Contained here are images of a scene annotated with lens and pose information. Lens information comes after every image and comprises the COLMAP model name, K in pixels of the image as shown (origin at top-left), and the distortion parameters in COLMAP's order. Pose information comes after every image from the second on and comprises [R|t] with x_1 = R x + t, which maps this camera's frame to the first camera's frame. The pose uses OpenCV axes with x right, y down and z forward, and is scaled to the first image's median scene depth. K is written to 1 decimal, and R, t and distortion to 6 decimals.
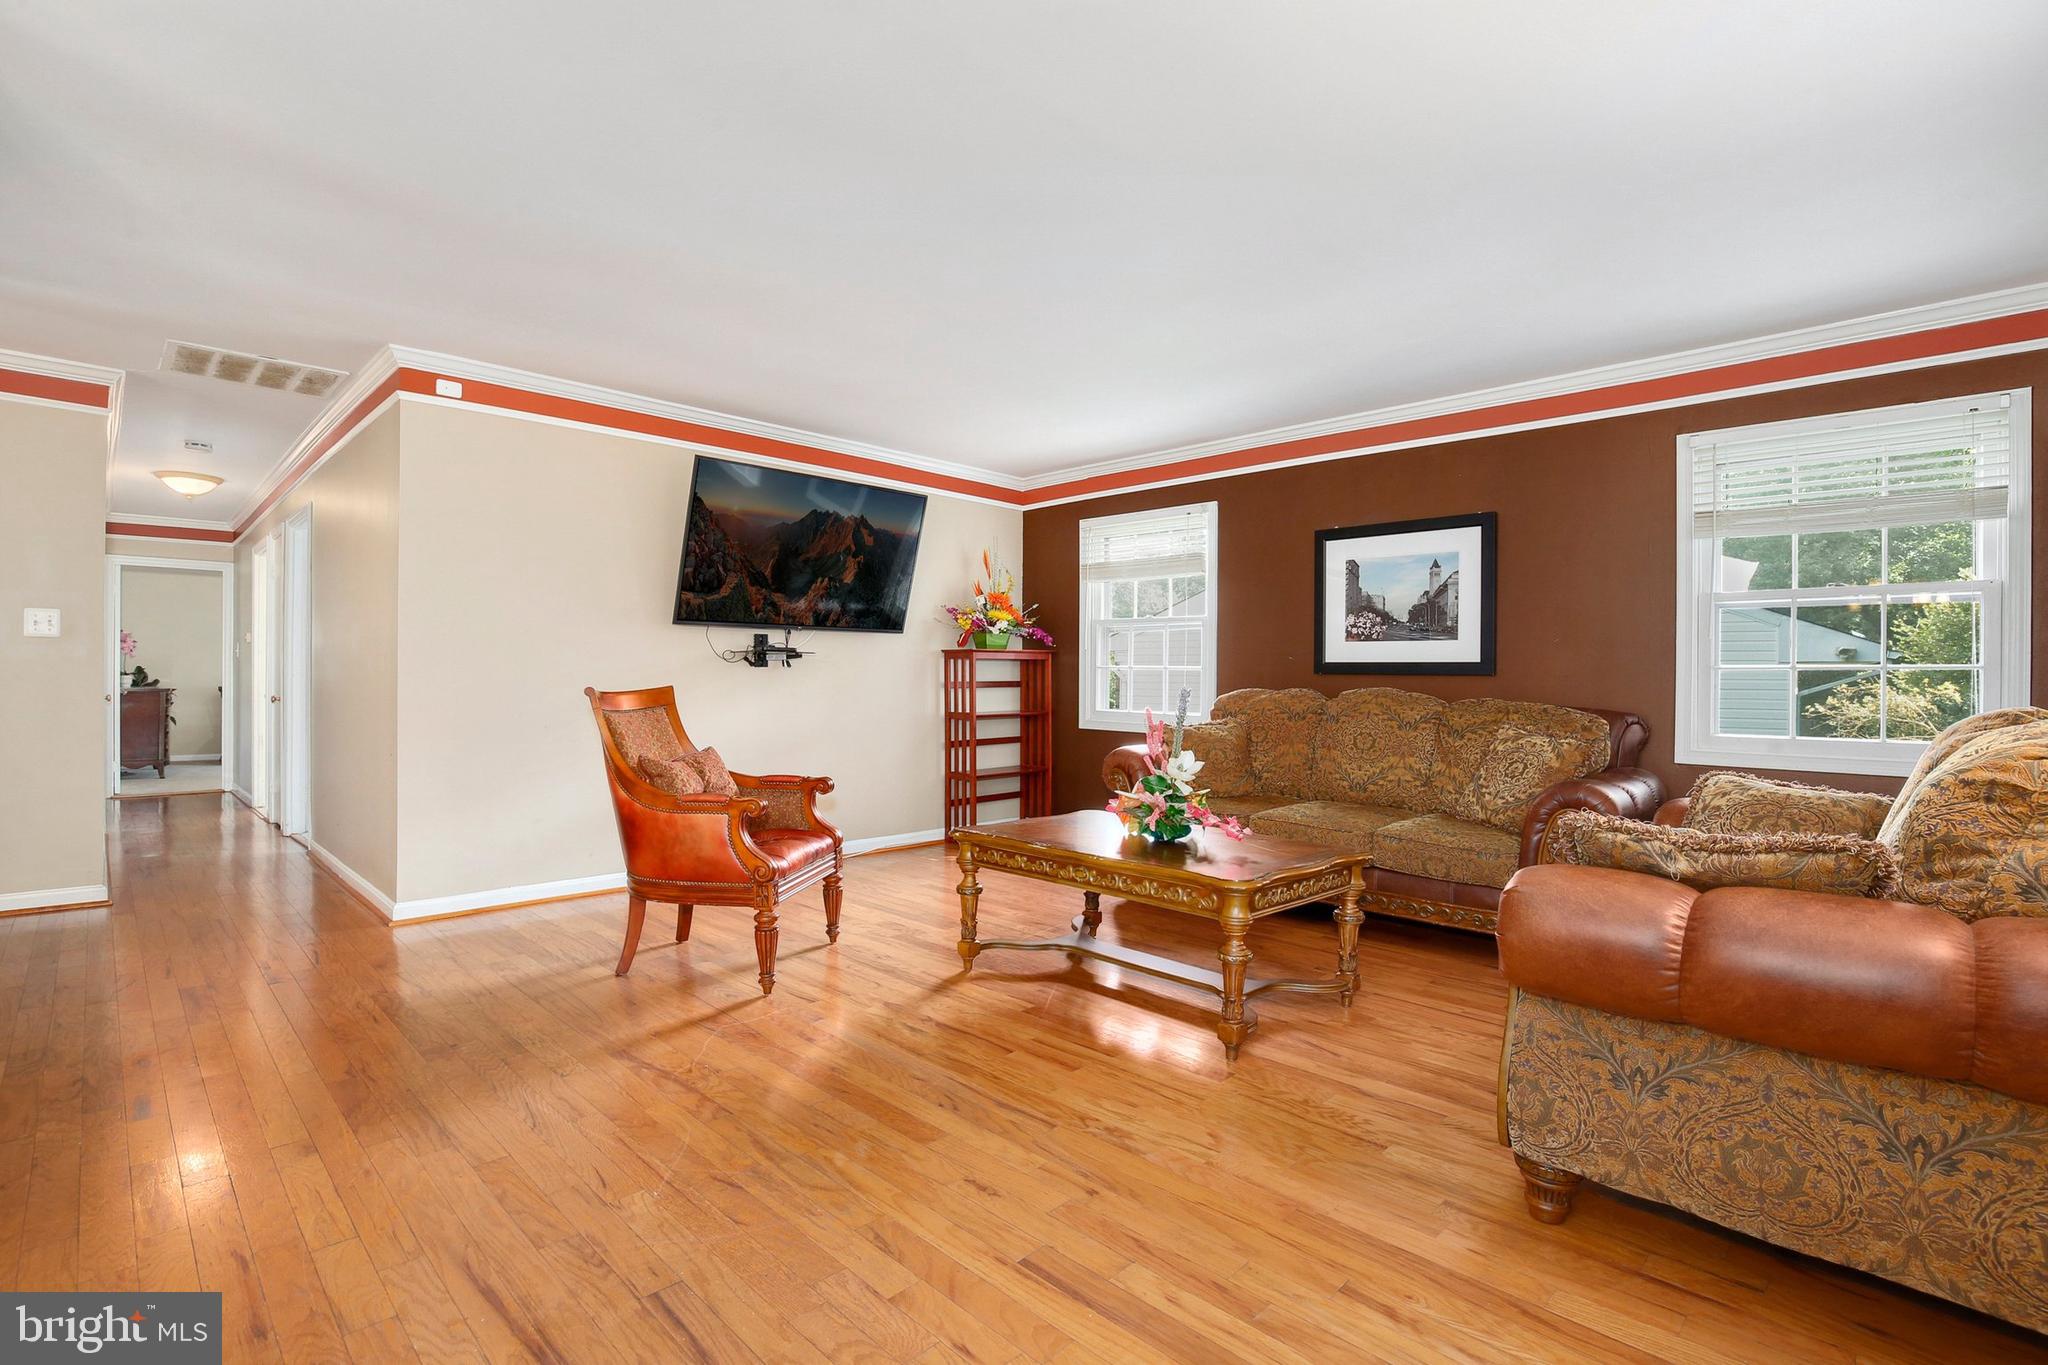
lens RADIAL K [[948.2, 0, 1039.2], [0, 948.2, 671.6], [0, 0, 1]] dist [-0.011062, 0.000099]
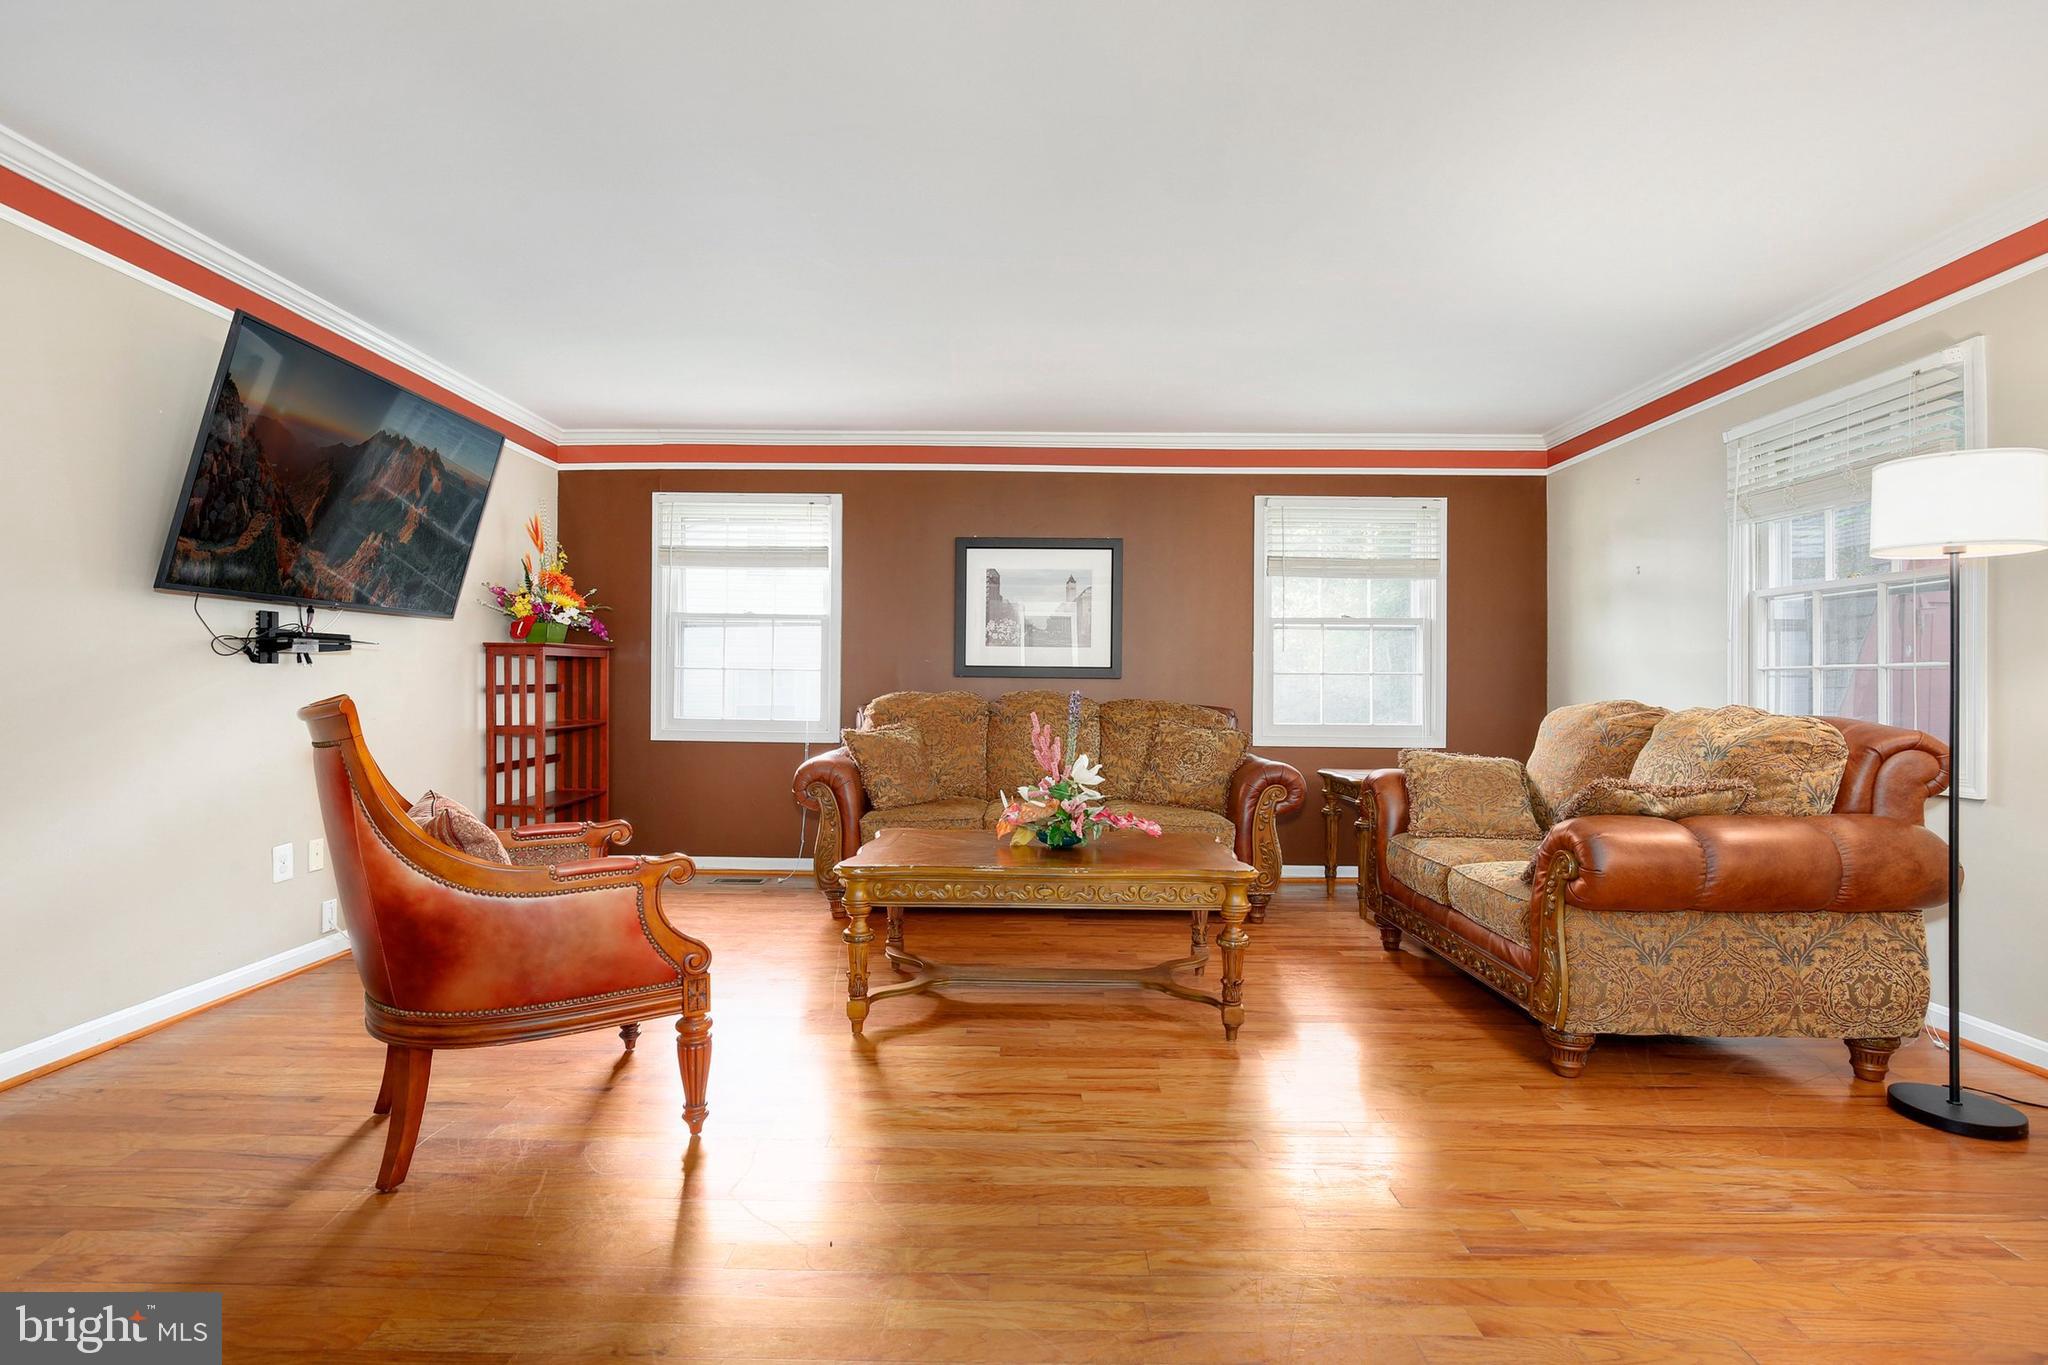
lens RADIAL K [[948.2, 0, 1018.3], [0, 948.2, 675.5], [0, 0, 1]] dist [-0.011062, 0.000099]
pose [[0.728895, 0.002628, 0.684621, -0.503386], [-0.005527, 0.999983, 0.002046, -0.001606], [-0.684604, -0.005275, 0.728896, 0.275439]]
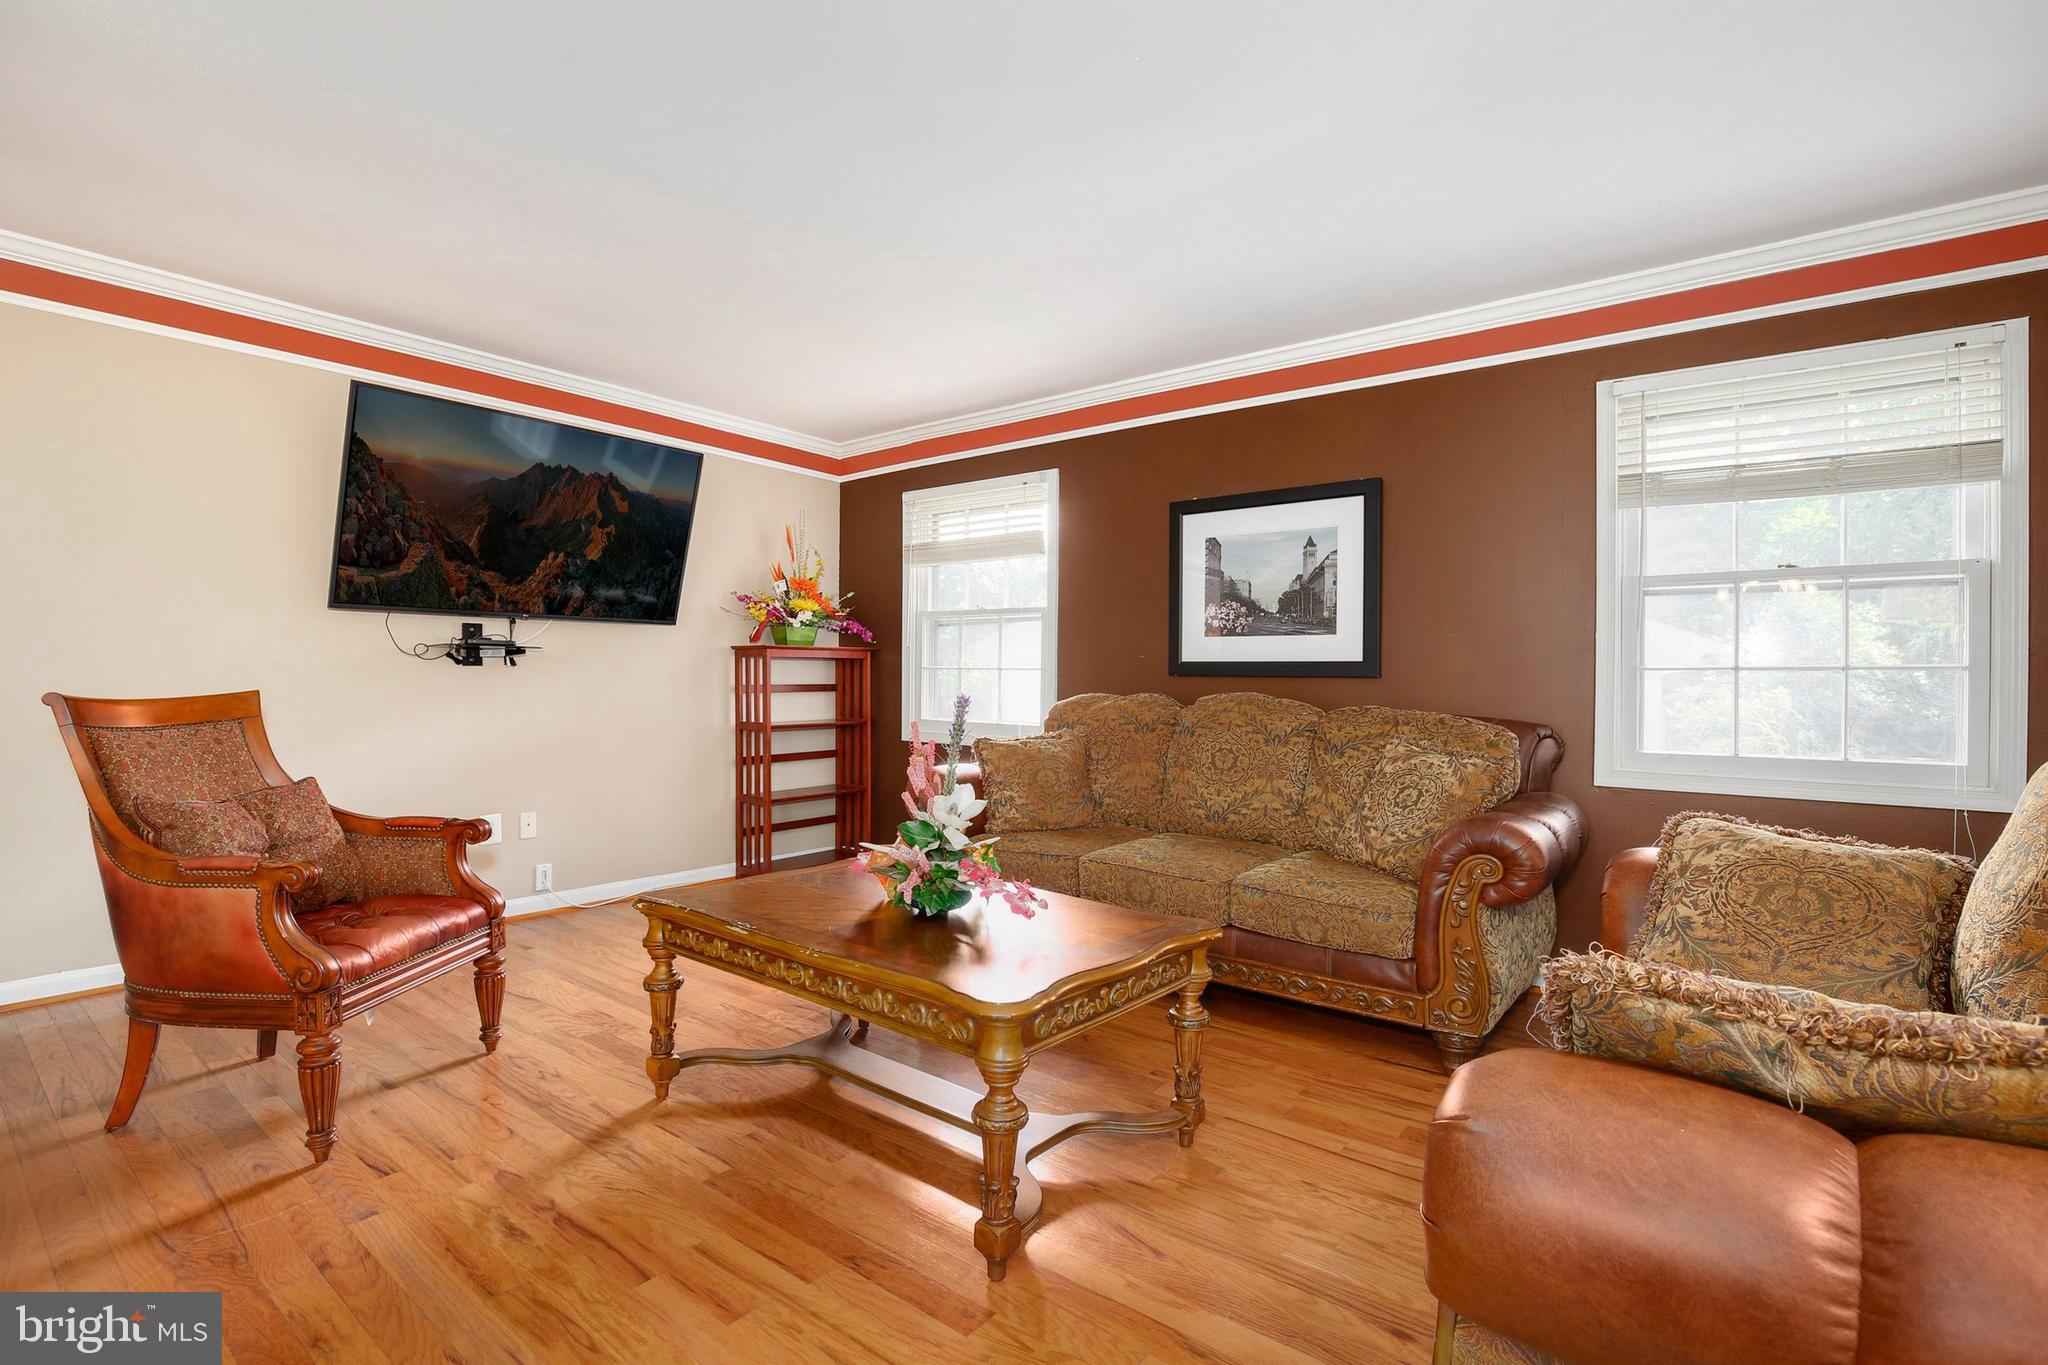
lens RADIAL K [[948.2, 0, 1023.1], [0, 948.2, 673.0], [0, 0, 1]] dist [-0.011062, 0.000099]
pose [[0.995032, 0.001483, 0.099543, 0.111135], [-0.001294, 0.999997, -0.001961, 0.002713], [-0.099546, 0.001823, 0.995031, 0.257830]]
